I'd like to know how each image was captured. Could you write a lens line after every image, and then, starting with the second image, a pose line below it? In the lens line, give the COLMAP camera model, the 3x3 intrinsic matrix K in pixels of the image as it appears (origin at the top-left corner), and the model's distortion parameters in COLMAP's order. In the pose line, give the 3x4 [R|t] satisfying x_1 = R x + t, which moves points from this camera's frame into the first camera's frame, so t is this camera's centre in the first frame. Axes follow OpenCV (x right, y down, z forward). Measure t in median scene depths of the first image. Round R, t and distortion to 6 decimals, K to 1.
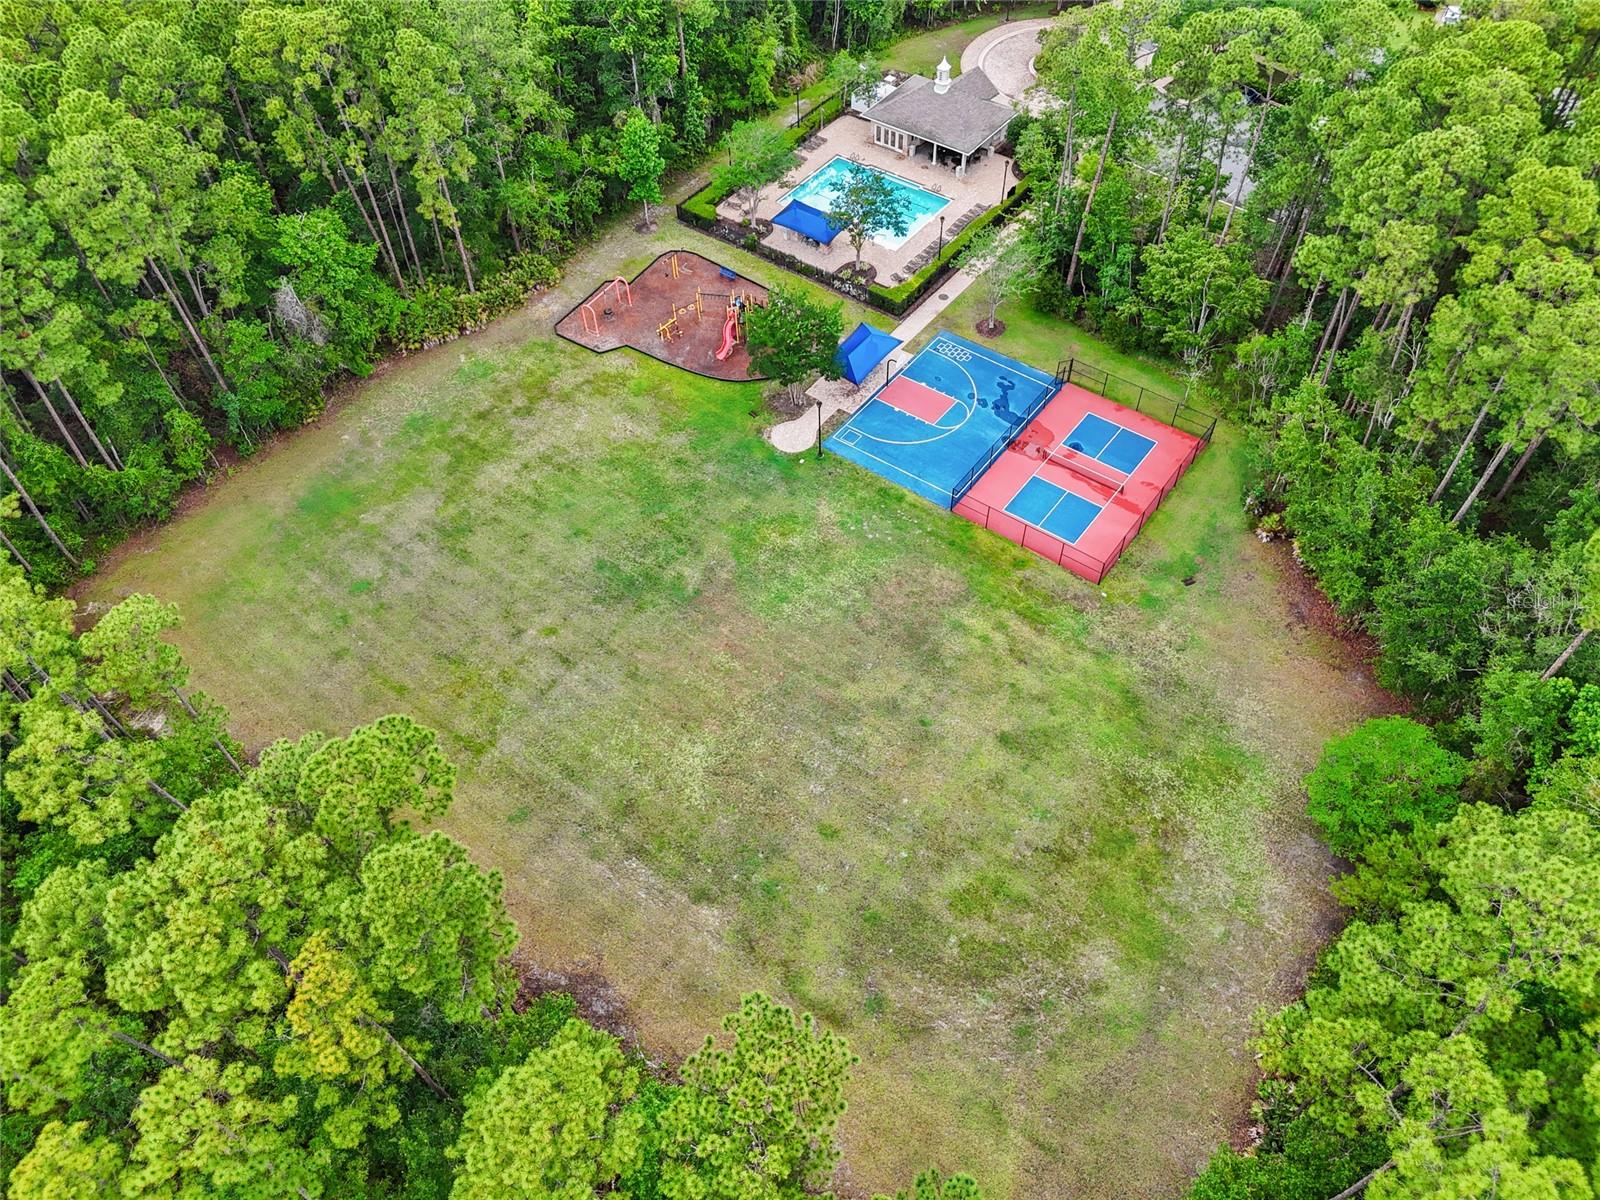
lens RADIAL K [[1187.0, 0, 800.0], [0, 1187.0, 600.0], [0, 0, 1]] dist [0.041424, -0.008364]
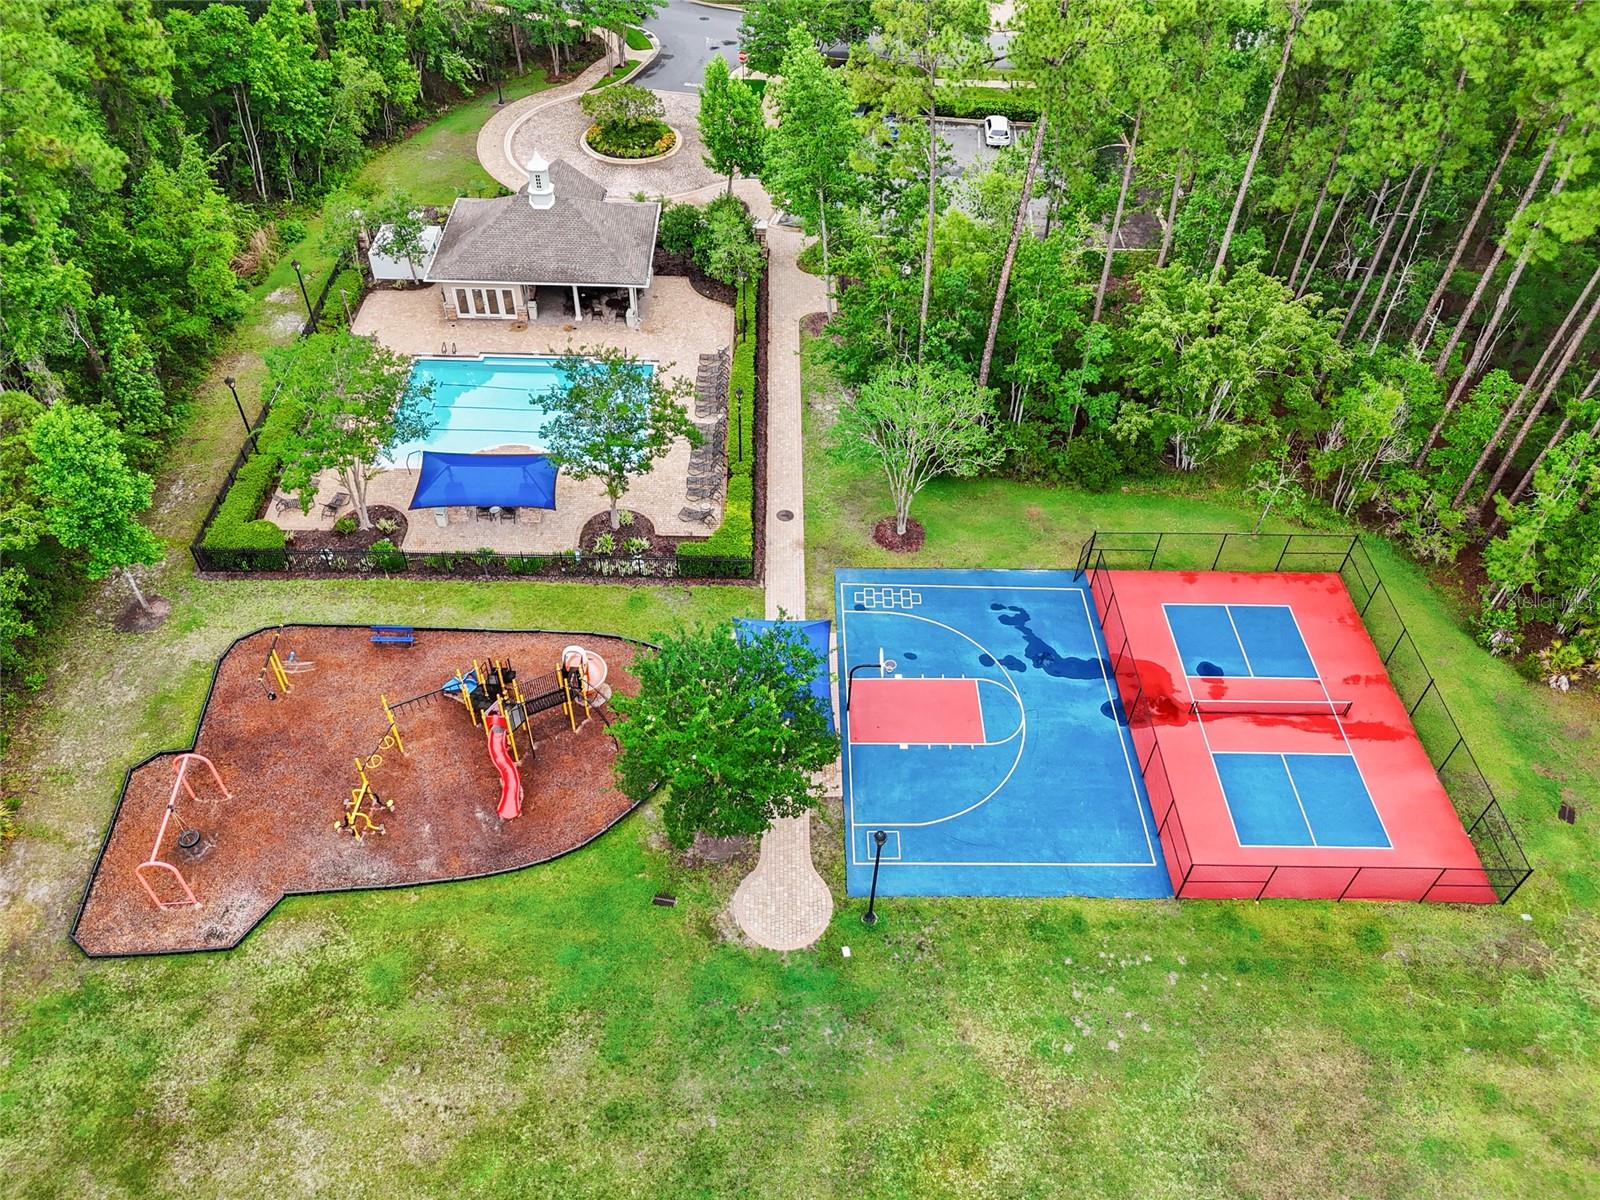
lens RADIAL K [[1187.0, 0, 800.0], [0, 1187.0, 600.0], [0, 0, 1]] dist [0.041424, -0.008364]
pose [[0.788039, -0.403701, 0.464780, -0.149286], [0.445858, 0.894850, 0.021296, -0.223317], [-0.424506, 0.190444, 0.885170, 0.496934]]
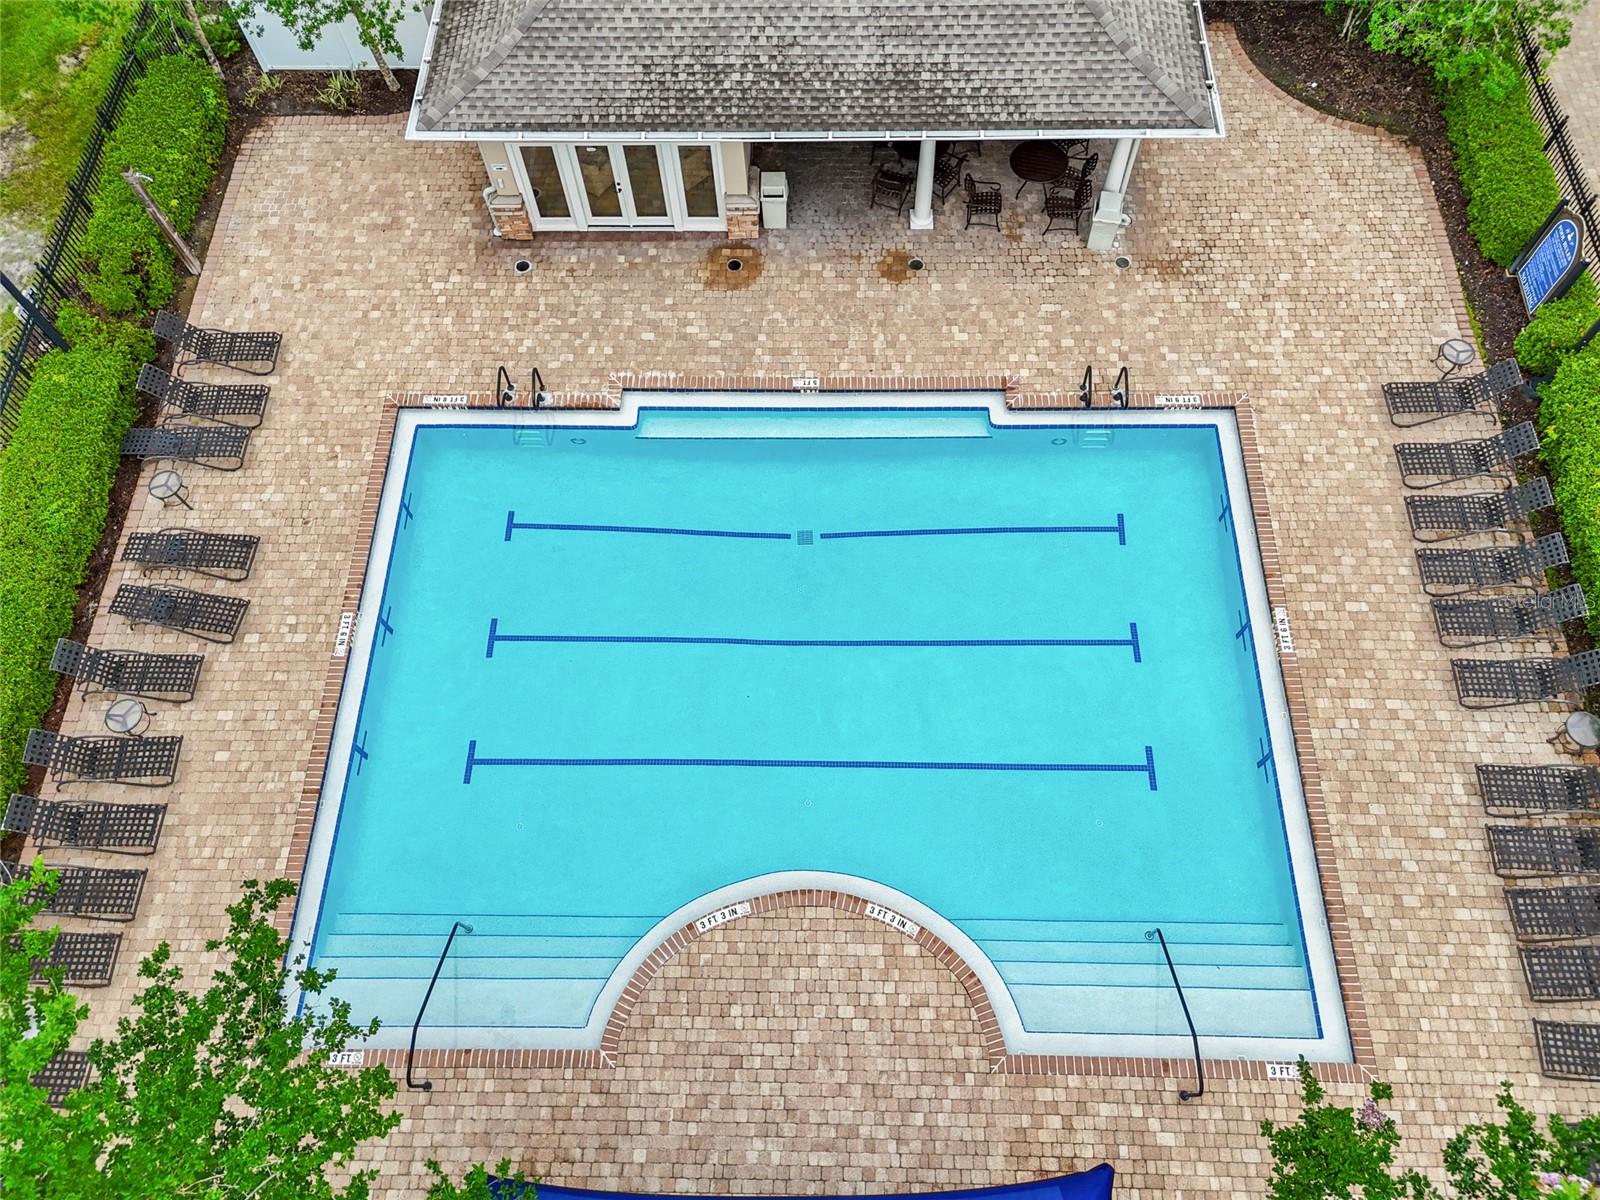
lens RADIAL K [[1187.0, 0, 800.0], [0, 1187.0, 600.0], [0, 0, 1]] dist [0.041424, -0.008364]
pose [[0.808482, -0.523699, 0.268507, 0.019581], [0.456468, 0.845986, 0.275581, -0.414113], [-0.371475, -0.100237, 0.923016, 0.918726]]
